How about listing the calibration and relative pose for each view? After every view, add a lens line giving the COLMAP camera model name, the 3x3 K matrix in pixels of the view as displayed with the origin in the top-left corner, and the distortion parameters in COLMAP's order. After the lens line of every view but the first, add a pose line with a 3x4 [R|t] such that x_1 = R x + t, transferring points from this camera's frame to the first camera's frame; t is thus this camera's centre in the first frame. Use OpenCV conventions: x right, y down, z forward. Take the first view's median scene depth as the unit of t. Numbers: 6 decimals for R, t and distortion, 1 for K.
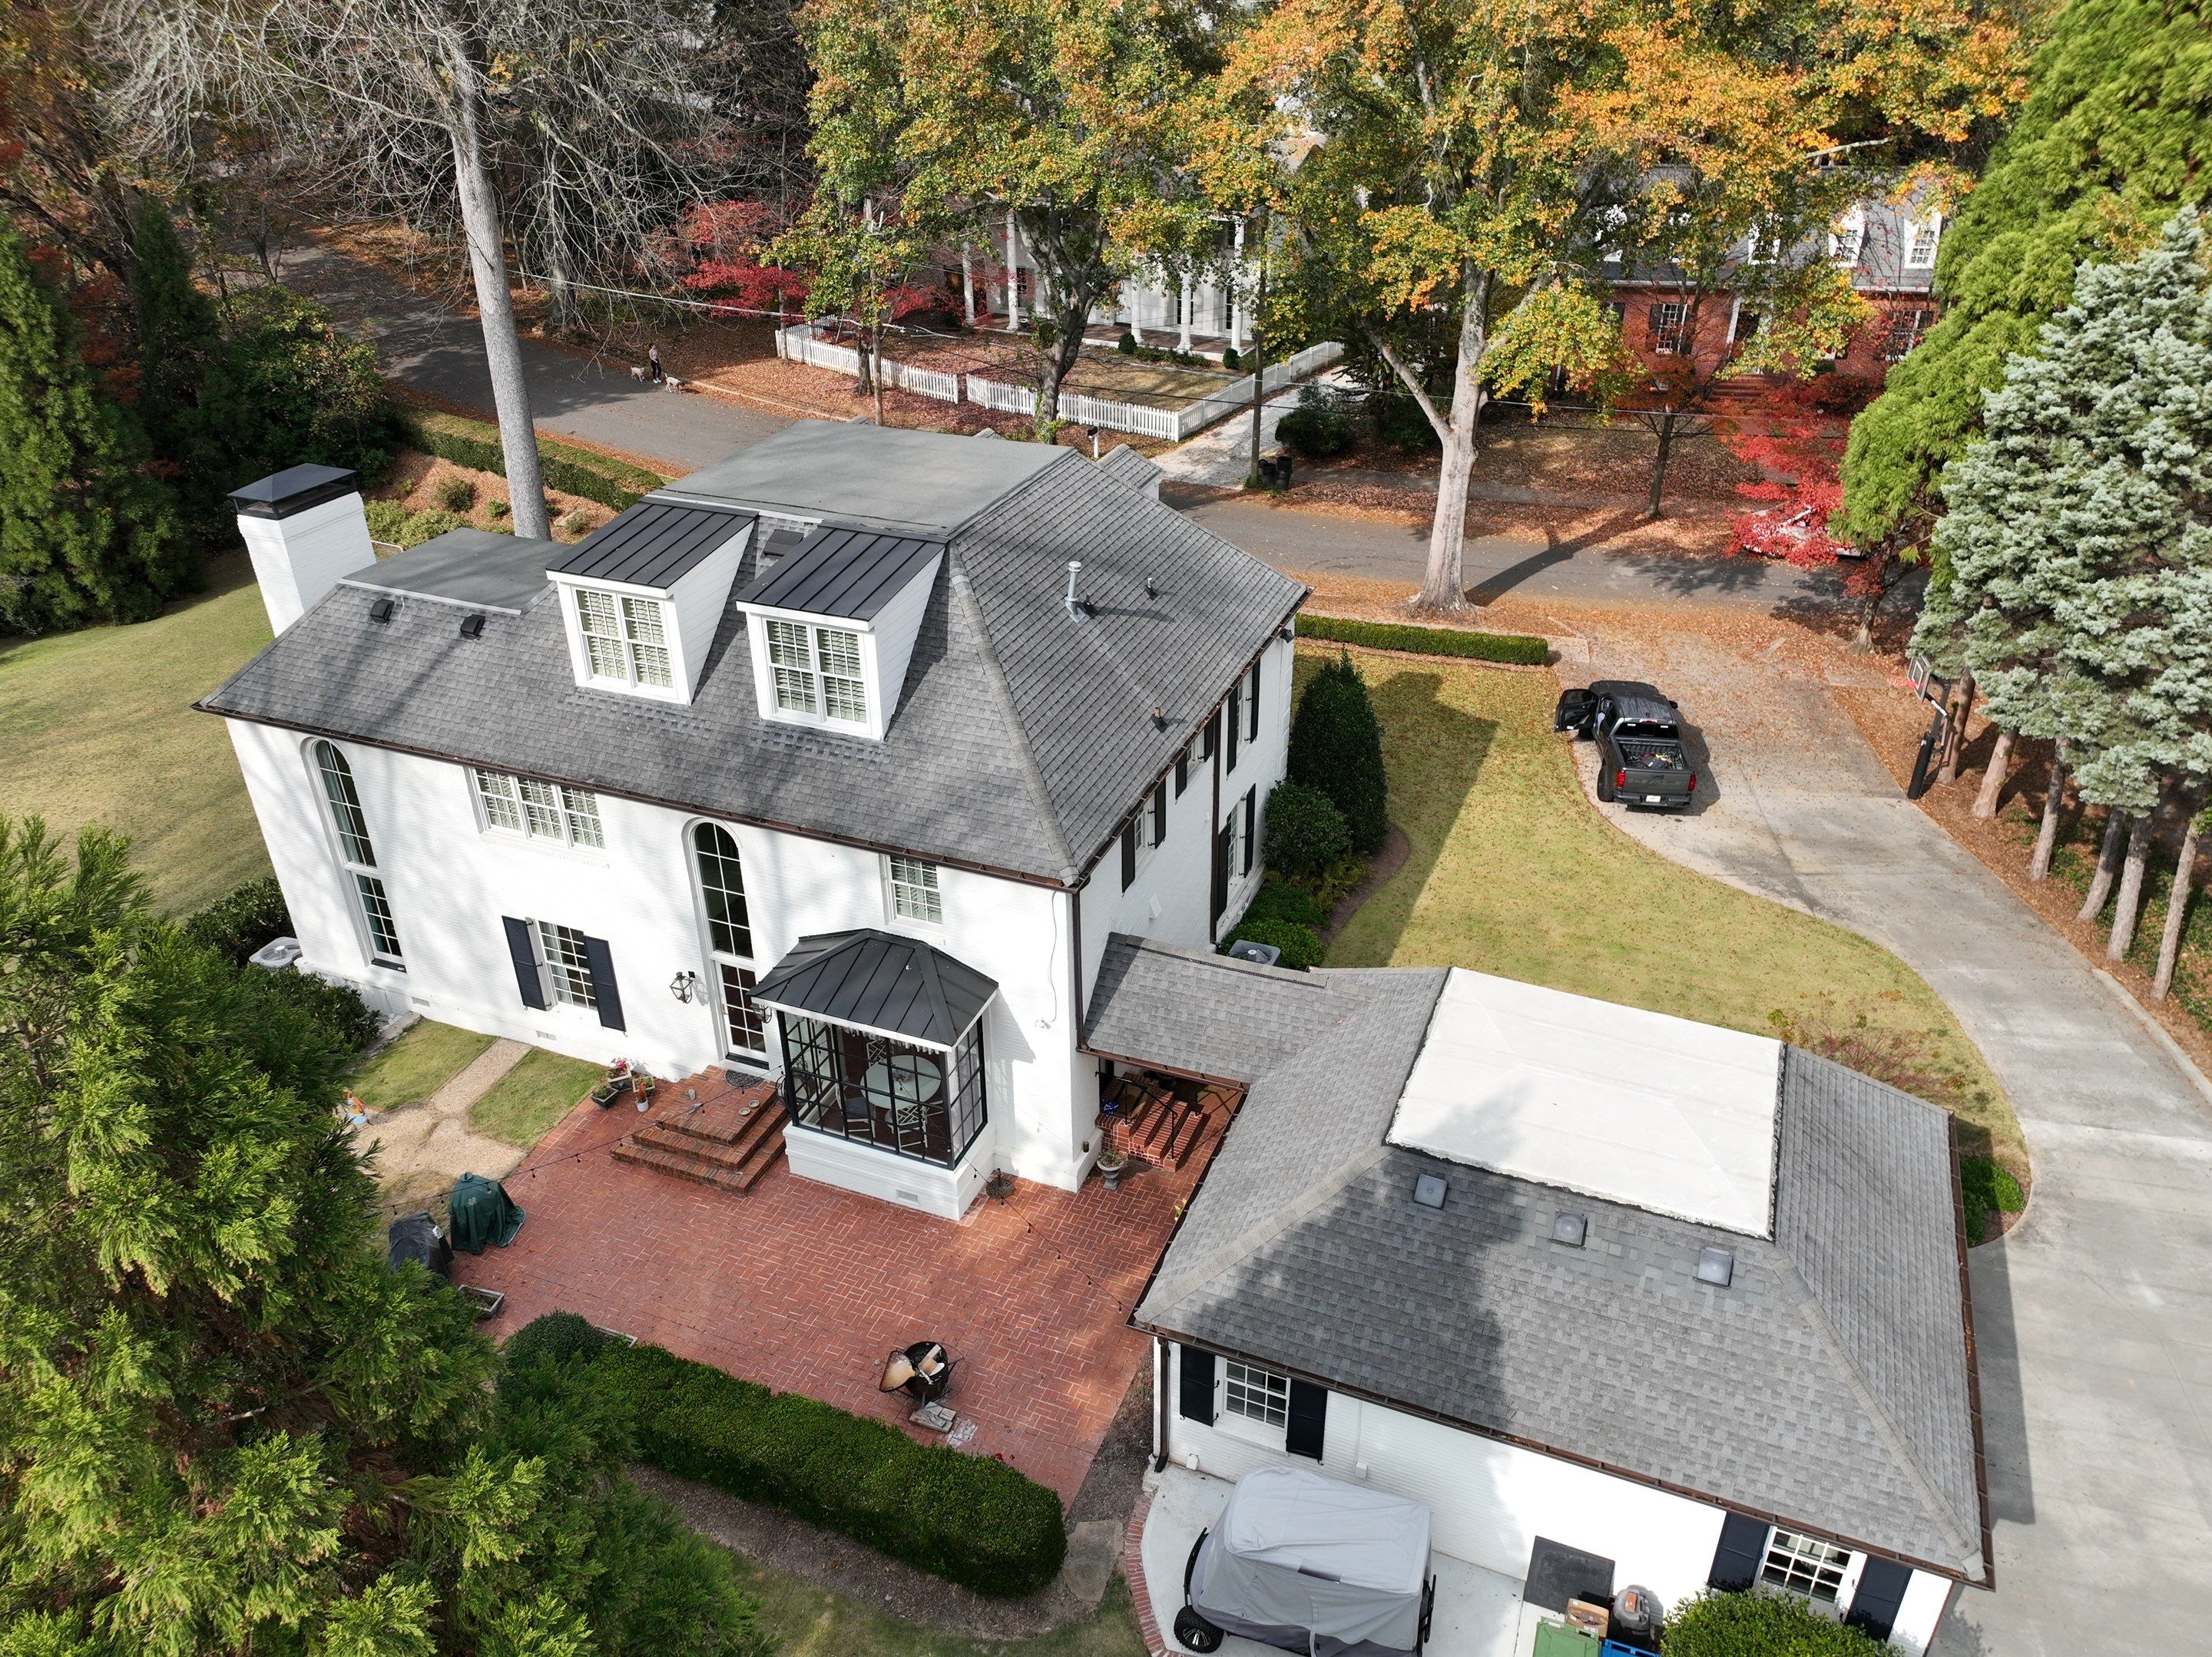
lens RADIAL K [[1561.5, 0, 1106.4], [0, 1561.5, 831.7], [0, 0, 1]] dist [0.003415, 0.017350]
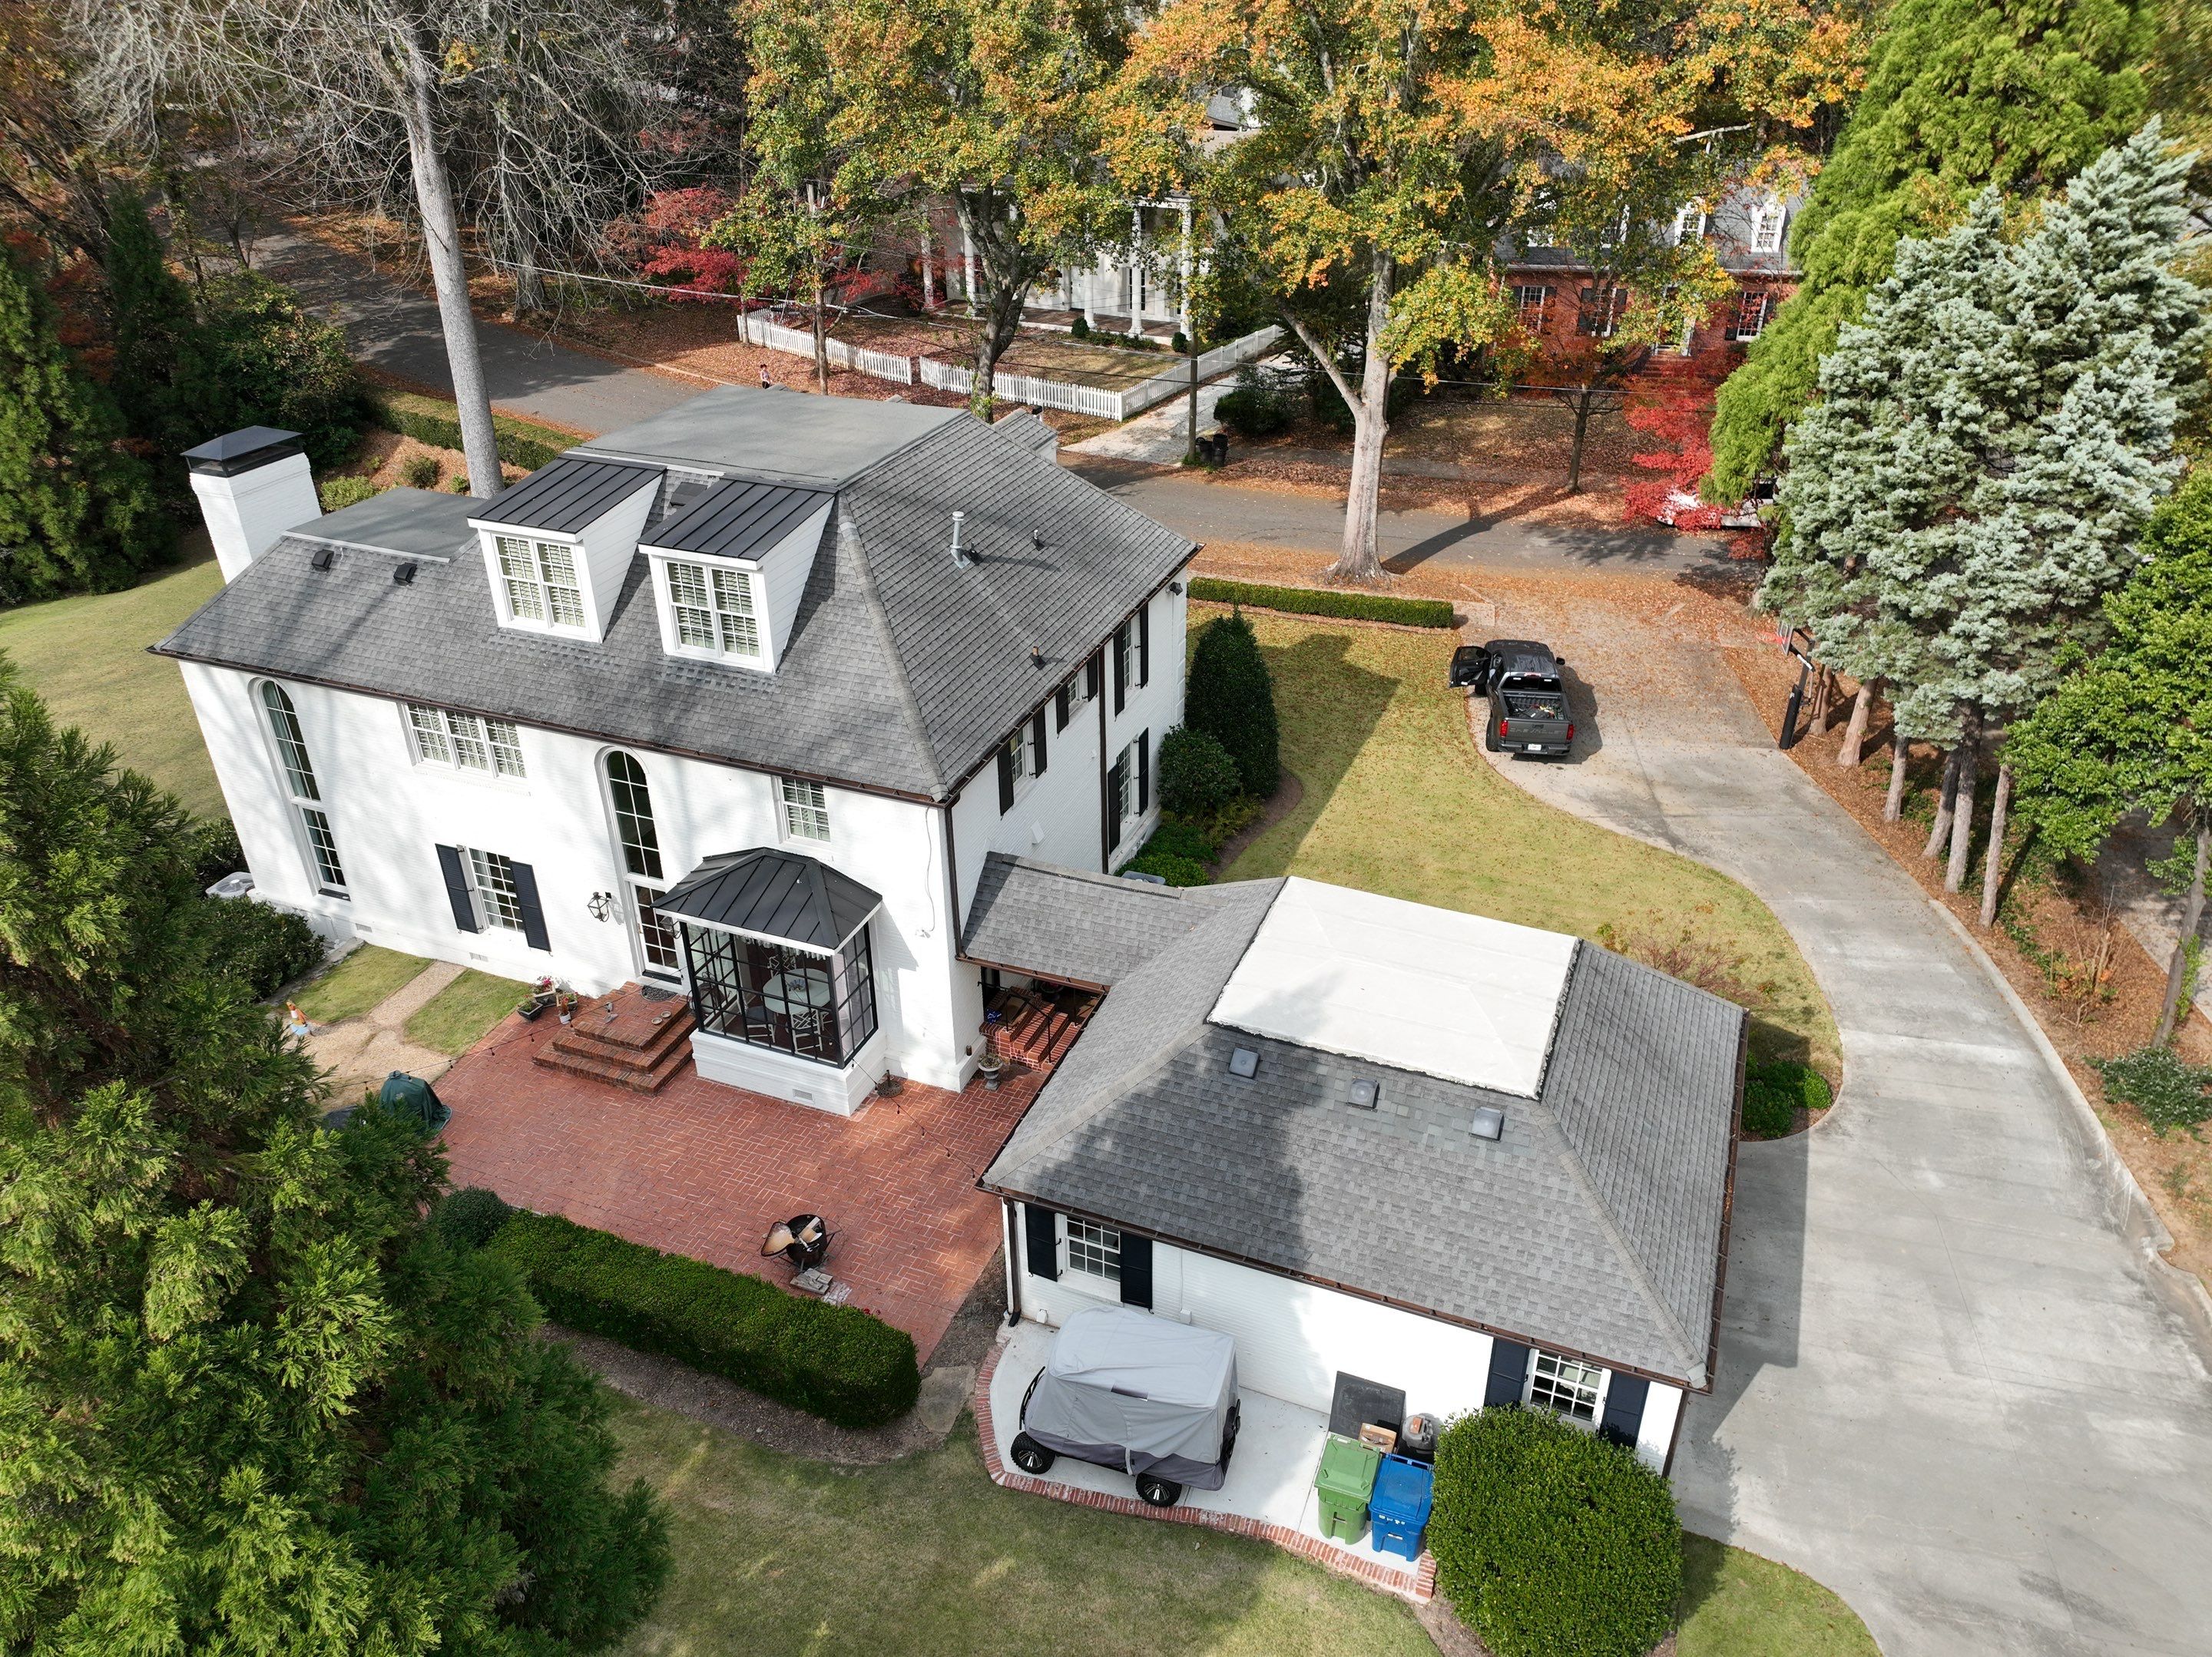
lens RADIAL K [[1561.5, 0, 1105.1], [0, 1561.5, 829.2], [0, 0, 1]] dist [0.003415, 0.017350]
pose [[0.999999, -0.000986, 0.000303, 0.074744], [0.000986, 0.999999, 0.001282, 0.042547], [-0.000304, -0.001282, 0.999999, -0.078639]]
